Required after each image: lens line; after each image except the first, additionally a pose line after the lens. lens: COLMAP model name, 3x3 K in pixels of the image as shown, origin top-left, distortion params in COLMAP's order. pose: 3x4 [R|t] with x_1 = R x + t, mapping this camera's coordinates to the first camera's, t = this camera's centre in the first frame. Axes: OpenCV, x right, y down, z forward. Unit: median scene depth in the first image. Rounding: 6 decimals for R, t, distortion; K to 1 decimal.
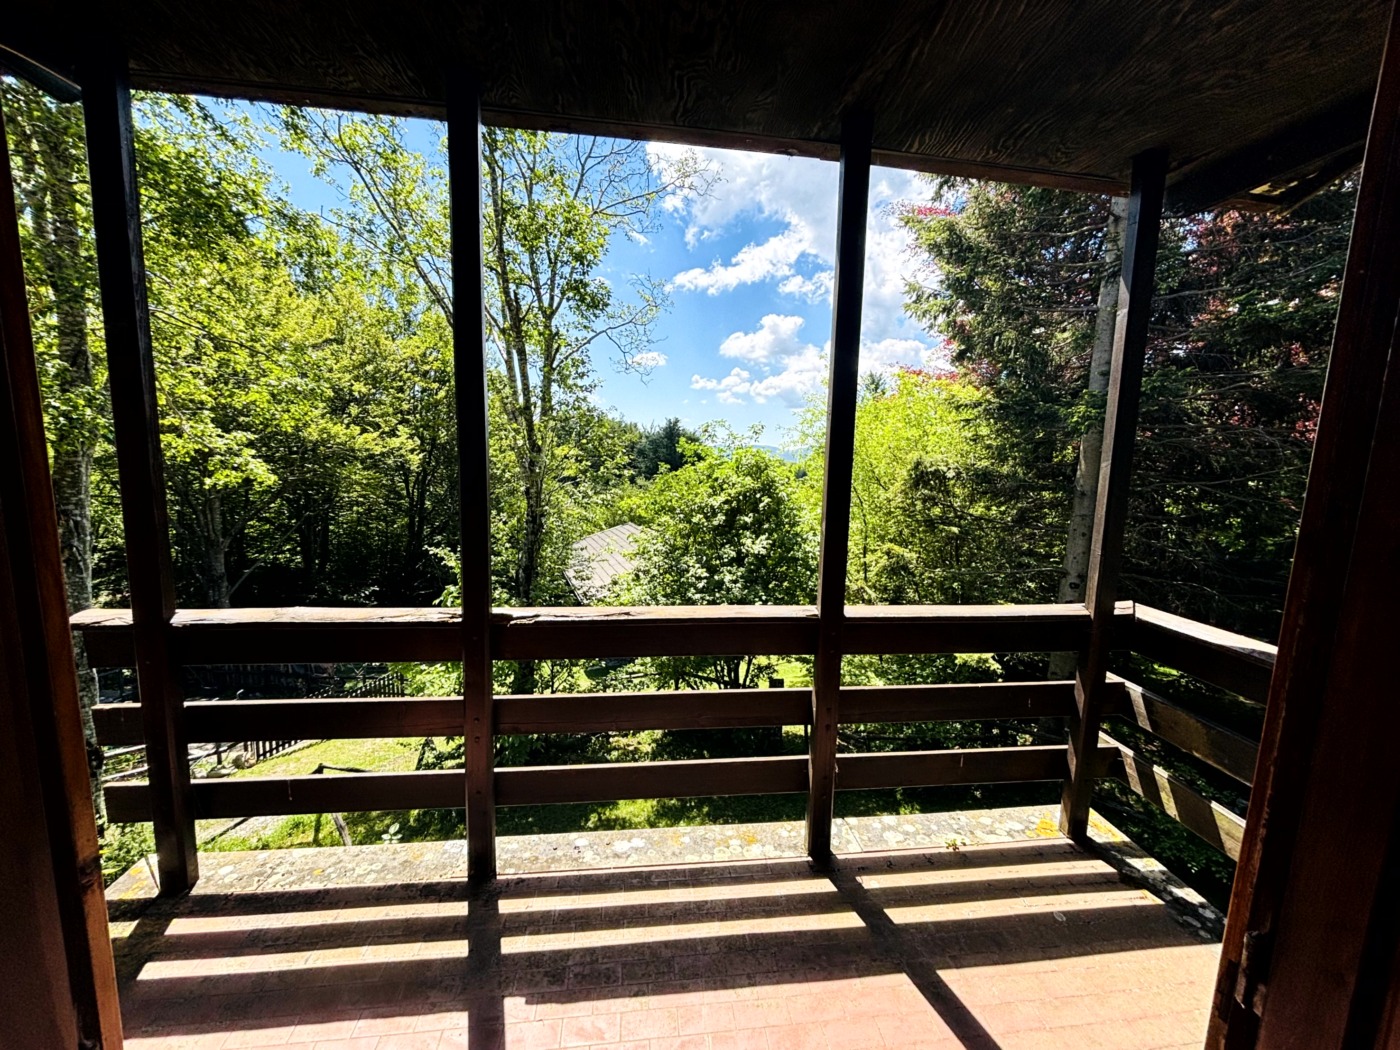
lens RADIAL K [[562.6, 0, 702.3], [0, 562.6, 525.6], [0, 0, 1]] dist [0.001966, -0.000614]
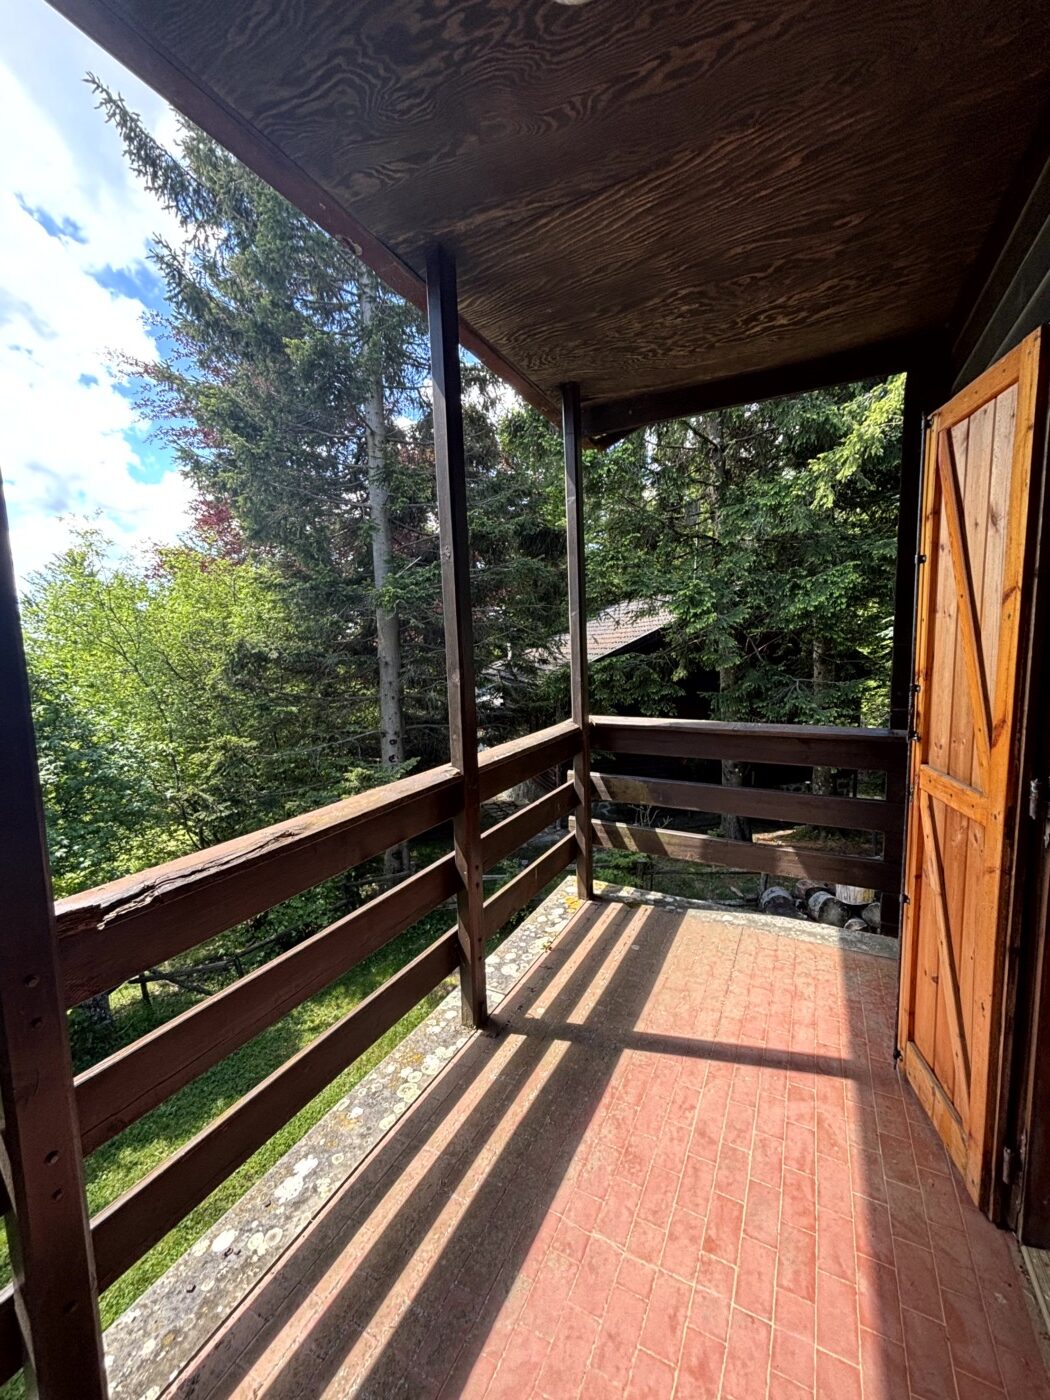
lens RADIAL K [[562.6, 0, 526.7], [0, 562.6, 701.9], [0, 0, 1]] dist [0.001966, -0.000614]
pose [[0.561061, -0.132939, 0.817030, -0.484503], [0.153552, 0.986604, 0.055085, 0.009358], [-0.813408, 0.094550, 0.573958, 0.363838]]
